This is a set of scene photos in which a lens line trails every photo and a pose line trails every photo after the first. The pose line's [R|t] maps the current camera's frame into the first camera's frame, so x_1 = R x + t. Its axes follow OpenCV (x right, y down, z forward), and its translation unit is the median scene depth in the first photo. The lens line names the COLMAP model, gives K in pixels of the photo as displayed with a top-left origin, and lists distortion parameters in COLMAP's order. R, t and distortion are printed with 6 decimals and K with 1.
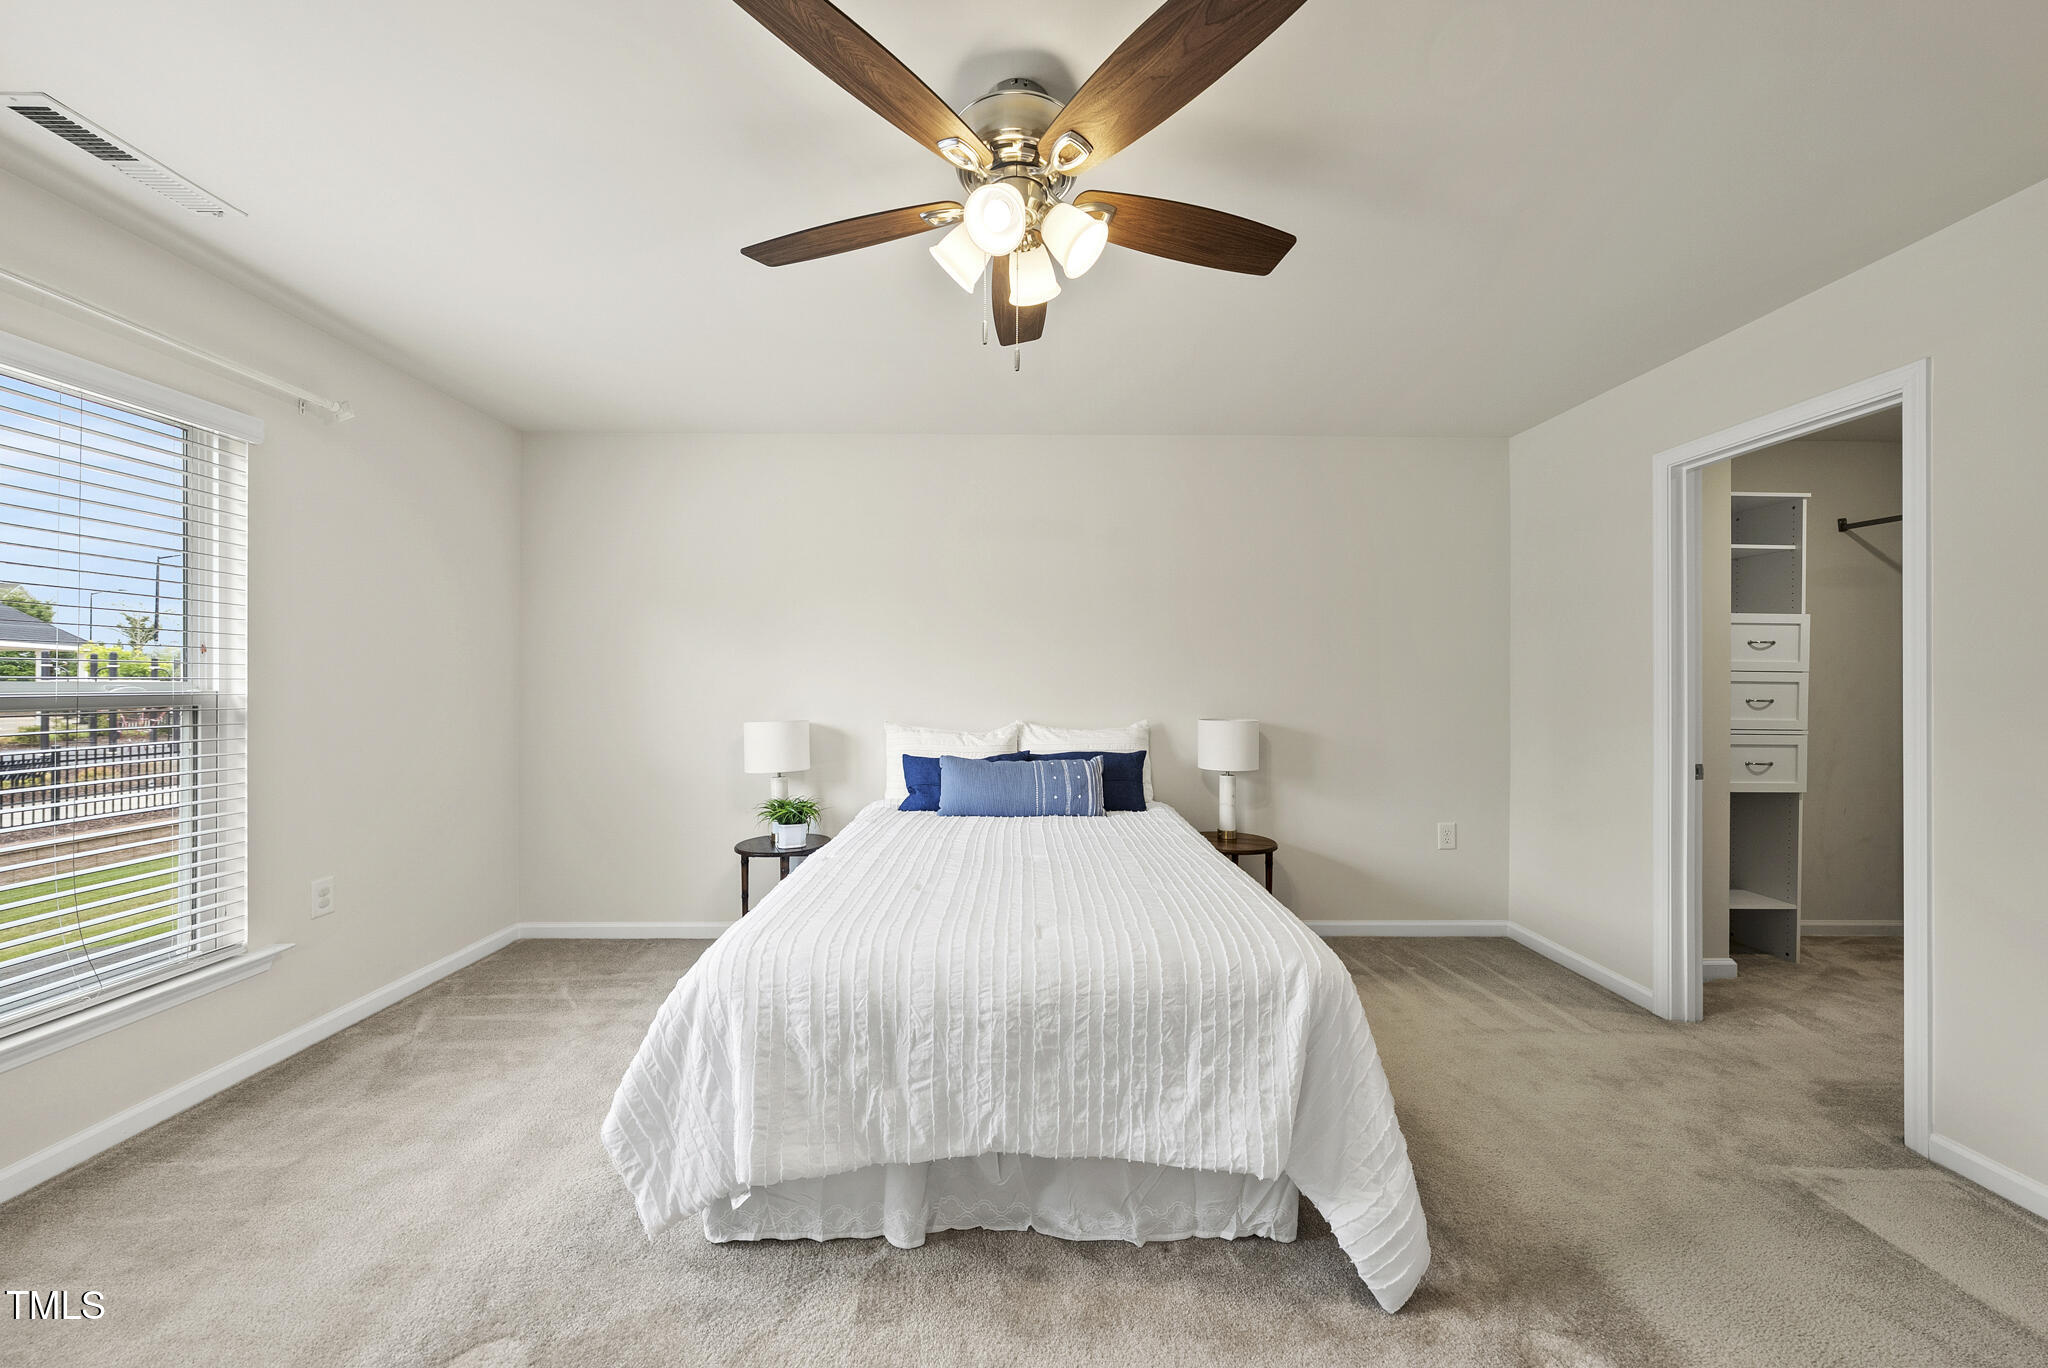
lens RADIAL K [[745.1, 0, 1031.9], [0, 745.1, 682.0], [0, 0, 1]] dist [-0.002929, -0.000577]
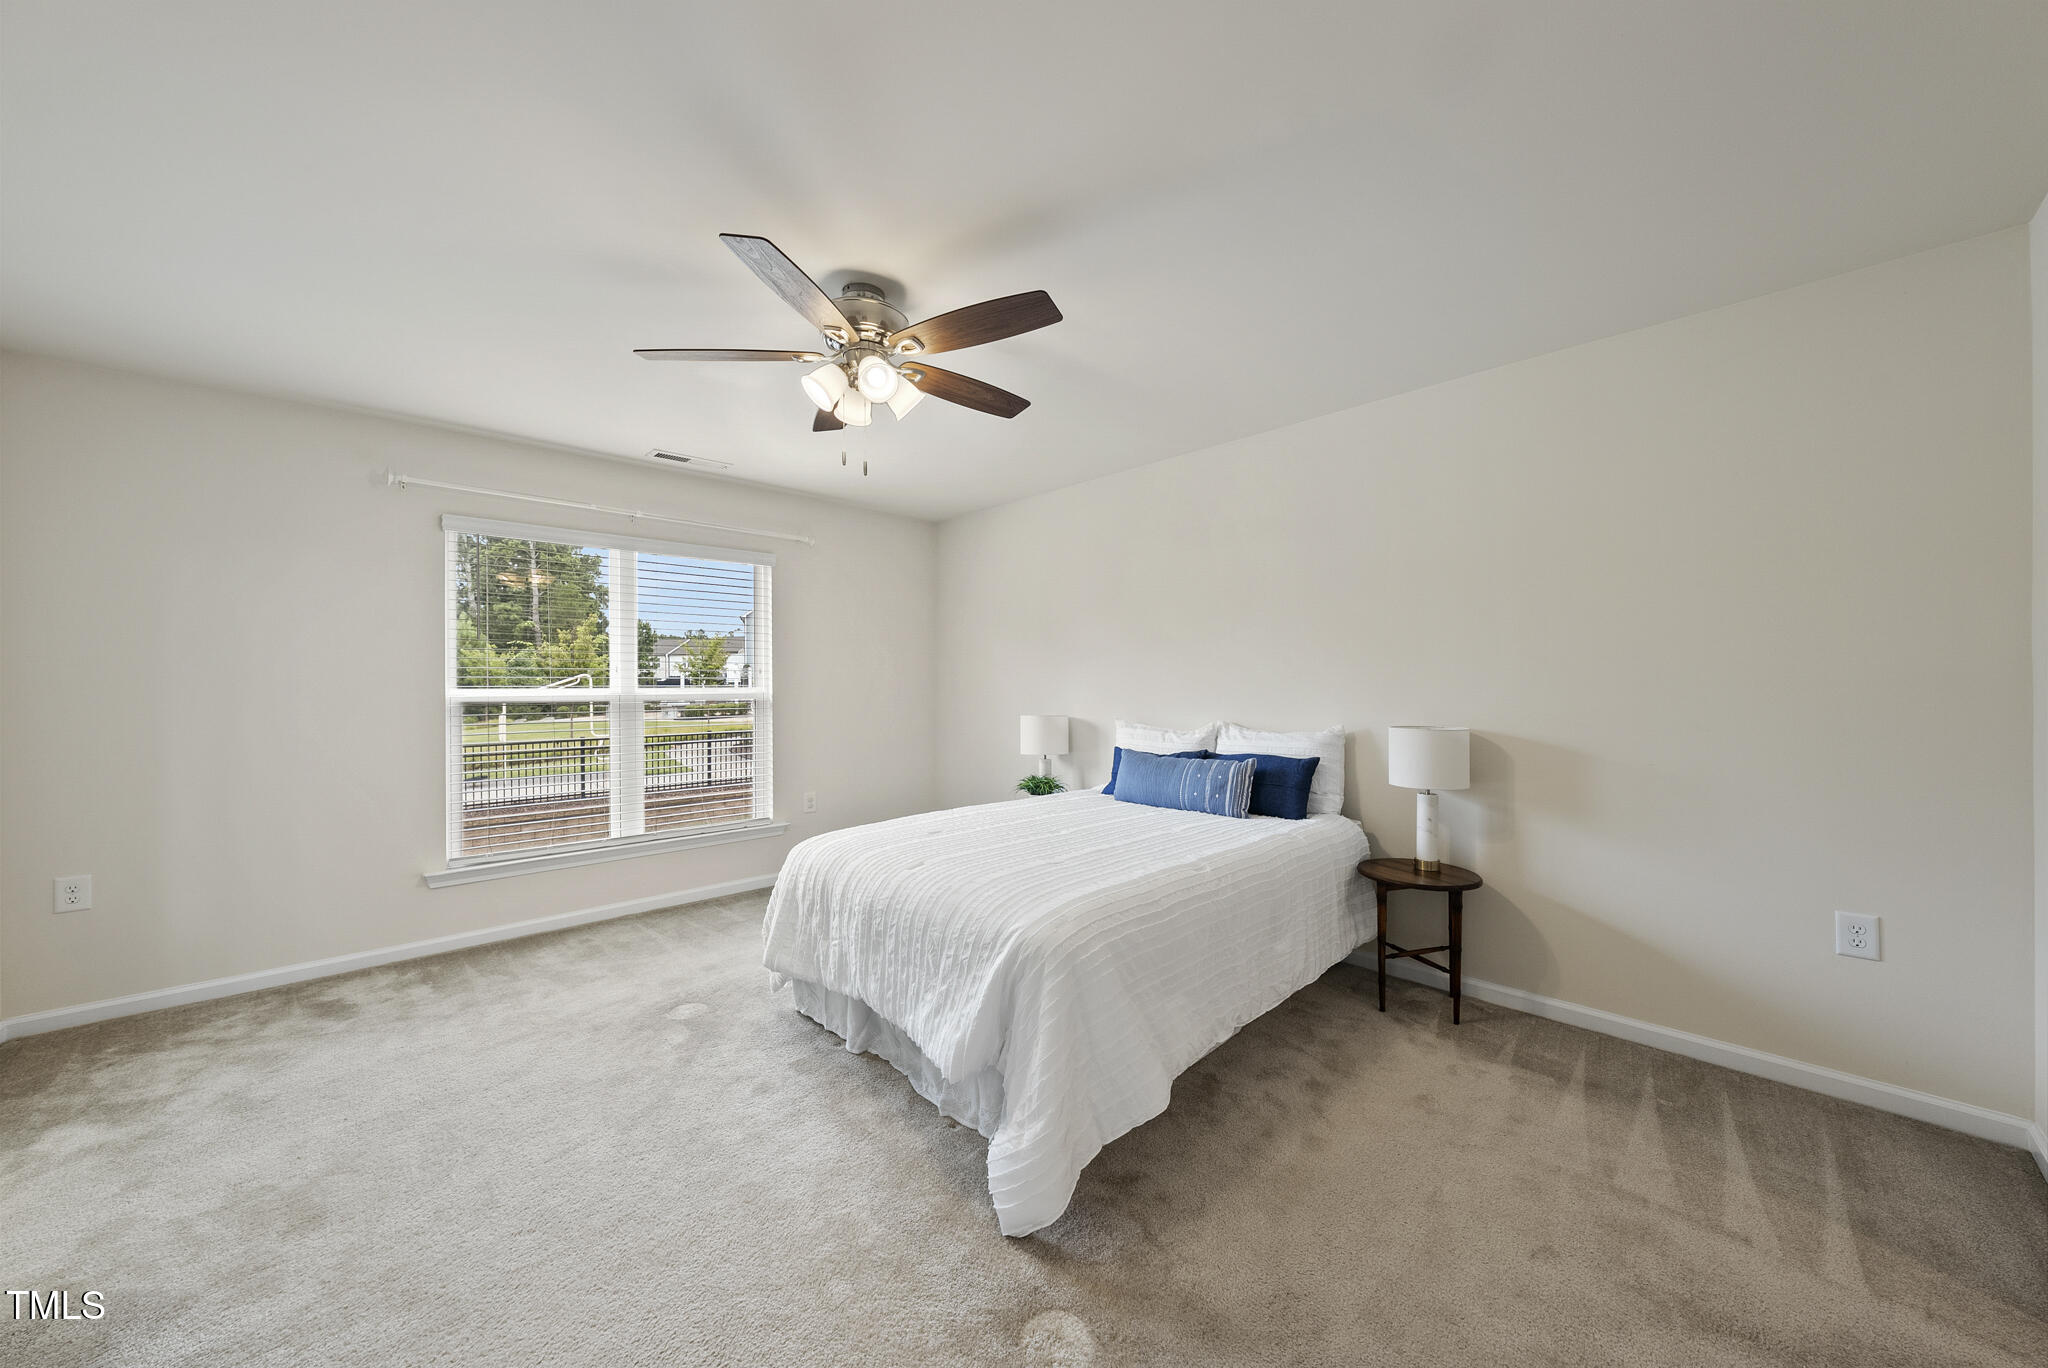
lens RADIAL K [[745.1, 0, 1029.3], [0, 745.1, 685.5], [0, 0, 1]] dist [-0.002929, -0.000577]
pose [[0.673014, -0.004686, -0.739615, 1.272609], [0.007556, 0.999971, 0.000540, -0.000181], [0.739591, -0.005952, 0.673030, 0.242706]]
